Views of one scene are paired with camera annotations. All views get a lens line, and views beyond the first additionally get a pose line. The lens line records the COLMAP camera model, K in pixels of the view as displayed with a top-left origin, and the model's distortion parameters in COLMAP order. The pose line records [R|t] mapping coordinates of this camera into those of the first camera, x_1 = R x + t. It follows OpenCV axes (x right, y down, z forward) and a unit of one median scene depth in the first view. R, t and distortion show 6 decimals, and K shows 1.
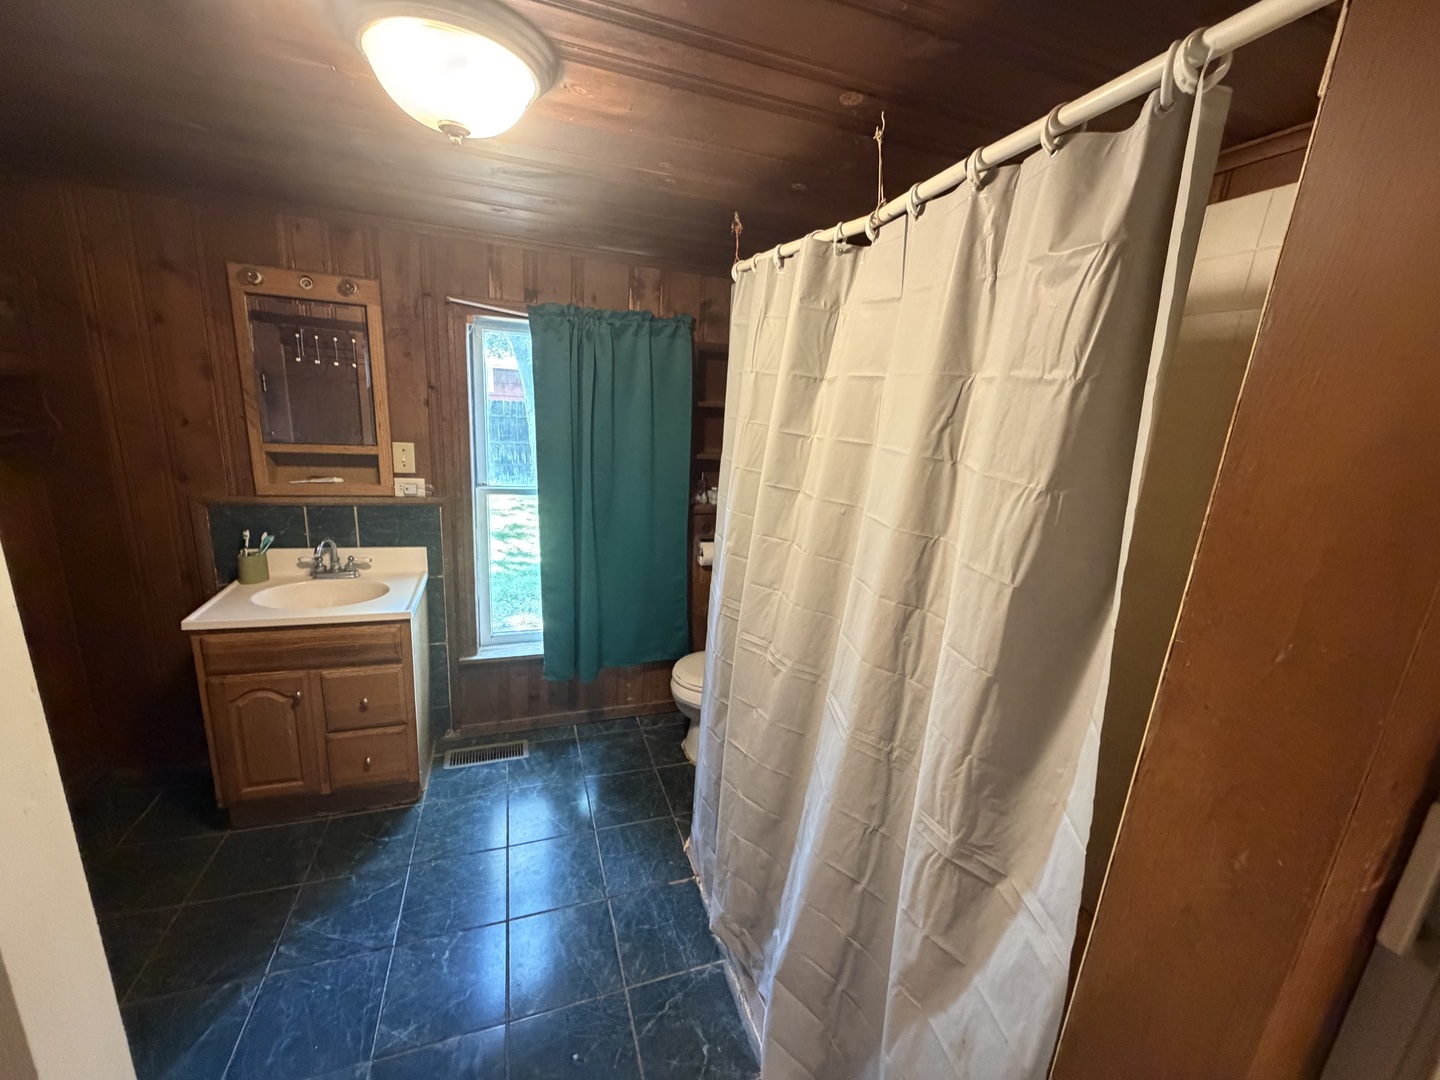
lens RADIAL K [[576.1, 0, 717.0], [0, 576.1, 540.1], [0, 0, 1]] dist [-0.001634, -0.000194]
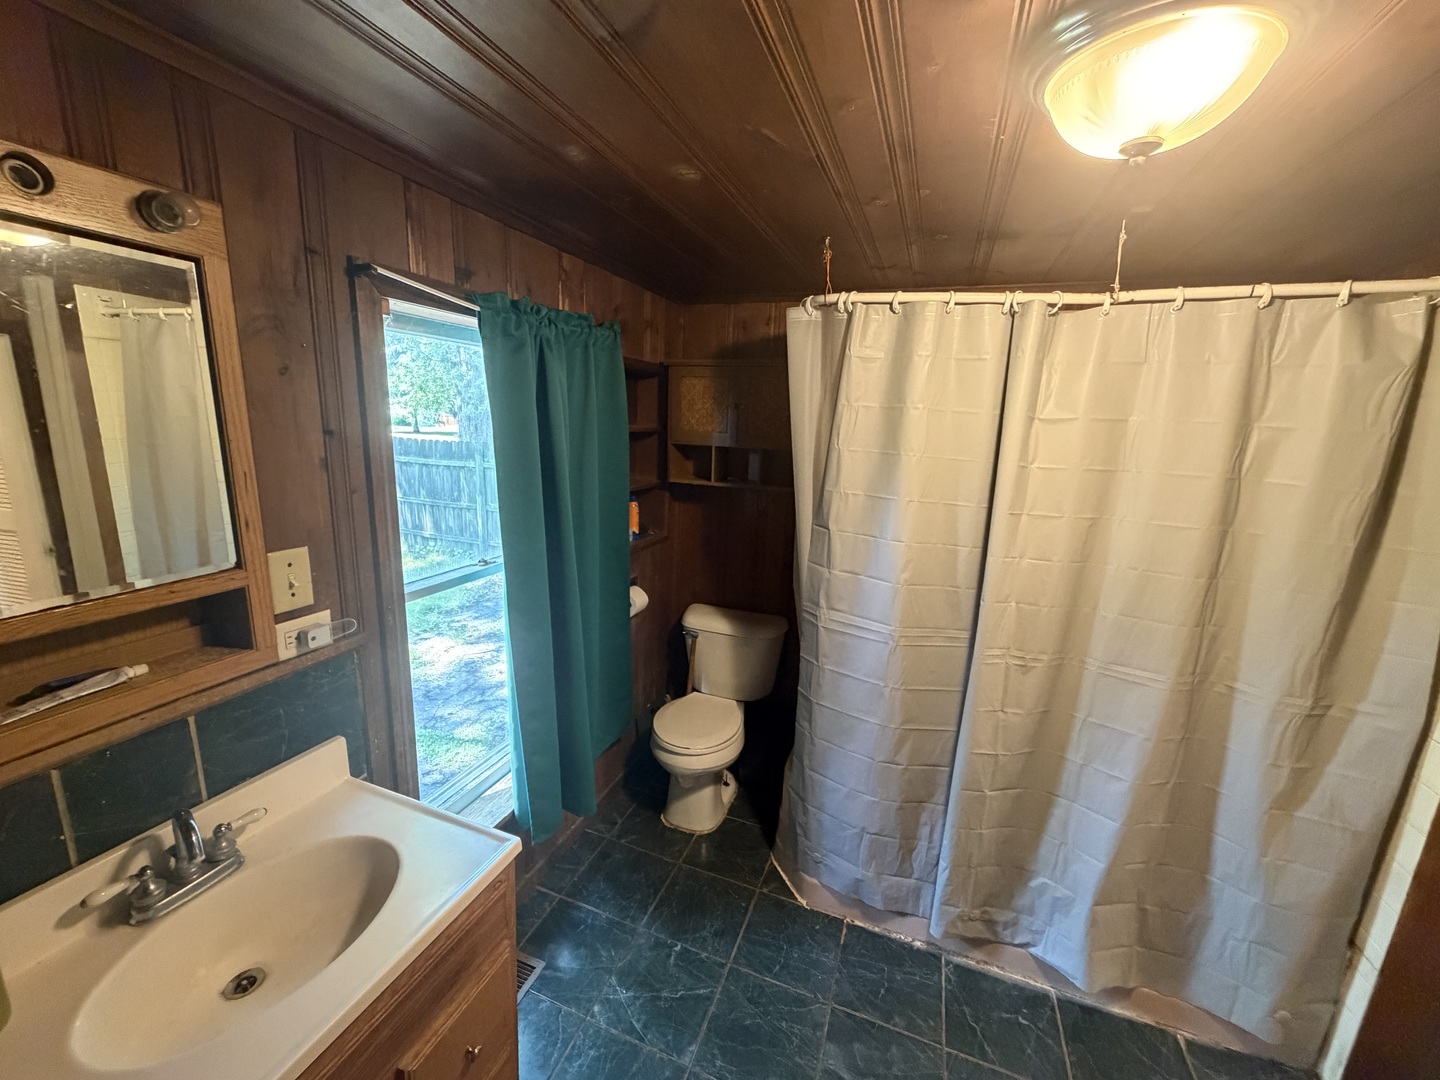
lens RADIAL K [[576.1, 0, 715.9], [0, 576.1, 540.6], [0, 0, 1]] dist [-0.001634, -0.000194]
pose [[0.646451, -0.201195, 0.735950, -0.692599], [0.188776, 0.976790, 0.101218, -0.163770], [-0.739233, 0.073497, 0.669427, 0.419647]]
